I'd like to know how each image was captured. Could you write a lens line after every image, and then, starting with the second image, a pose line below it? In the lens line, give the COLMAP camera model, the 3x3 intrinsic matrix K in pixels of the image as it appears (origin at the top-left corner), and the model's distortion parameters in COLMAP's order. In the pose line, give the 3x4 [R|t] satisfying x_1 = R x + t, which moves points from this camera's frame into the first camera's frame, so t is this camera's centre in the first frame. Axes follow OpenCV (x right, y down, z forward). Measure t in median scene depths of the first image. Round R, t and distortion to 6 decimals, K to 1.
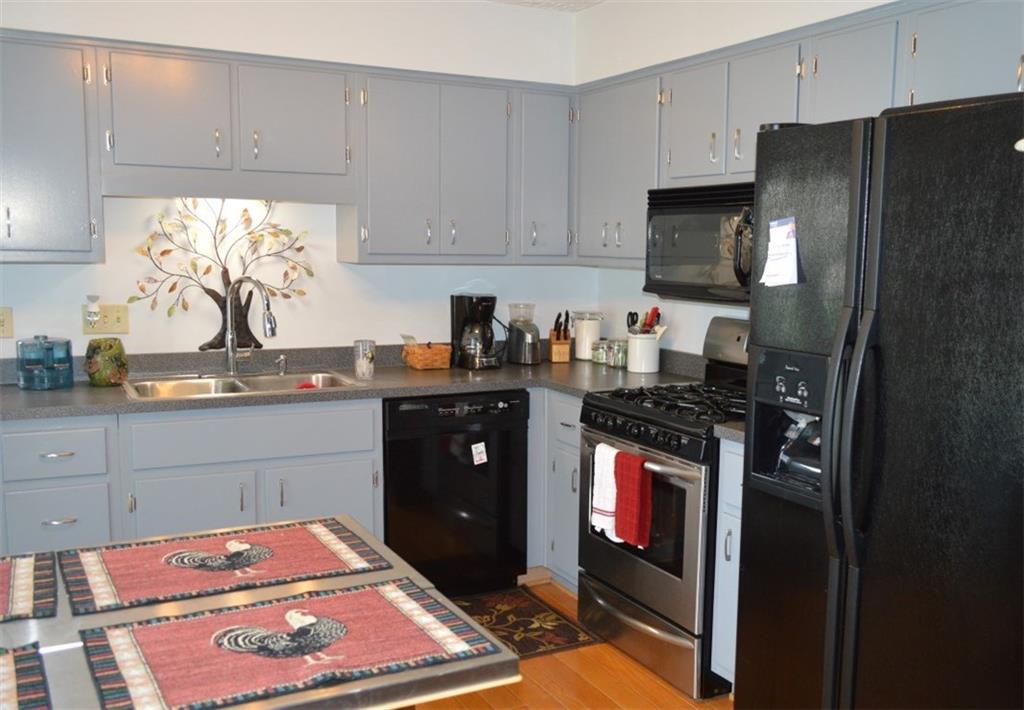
lens RADIAL K [[986.6, 0, 556.7], [0, 986.6, 383.8], [0, 0, 1]] dist [0.002807, -0.000008]
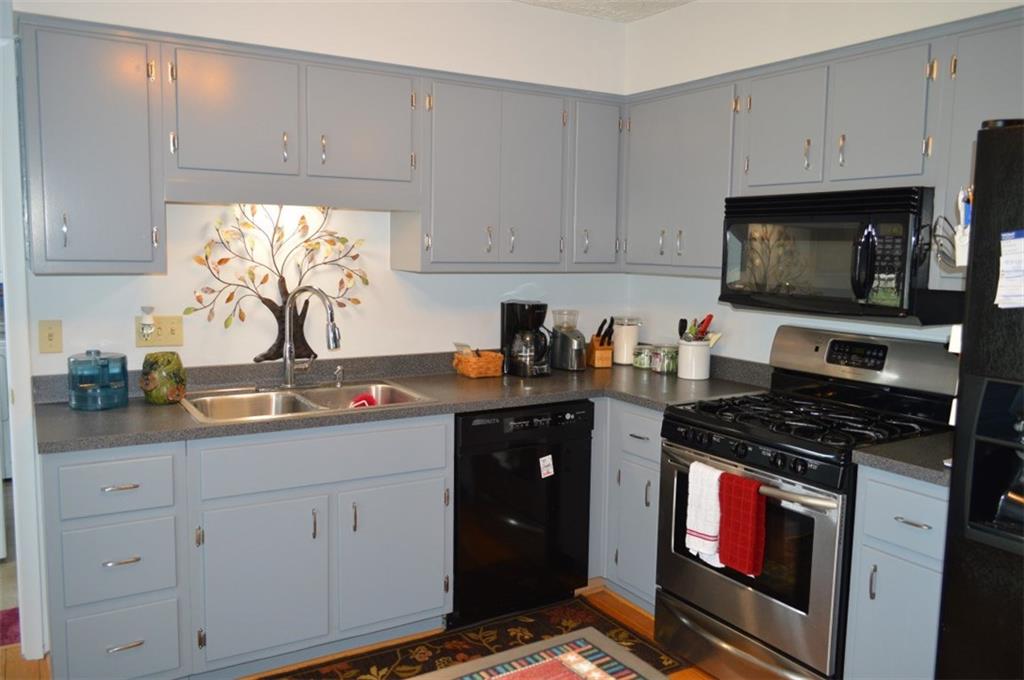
lens RADIAL K [[815.7, 0, 512.0], [0, 815.7, 340.0], [0, 0, 1]] dist [-0.000517, 0.002272]
pose [[0.998824, -0.004432, 0.048277, -0.153748], [0.005656, 0.999665, -0.025241, -0.034807], [-0.048149, 0.025484, 0.998515, 0.196854]]
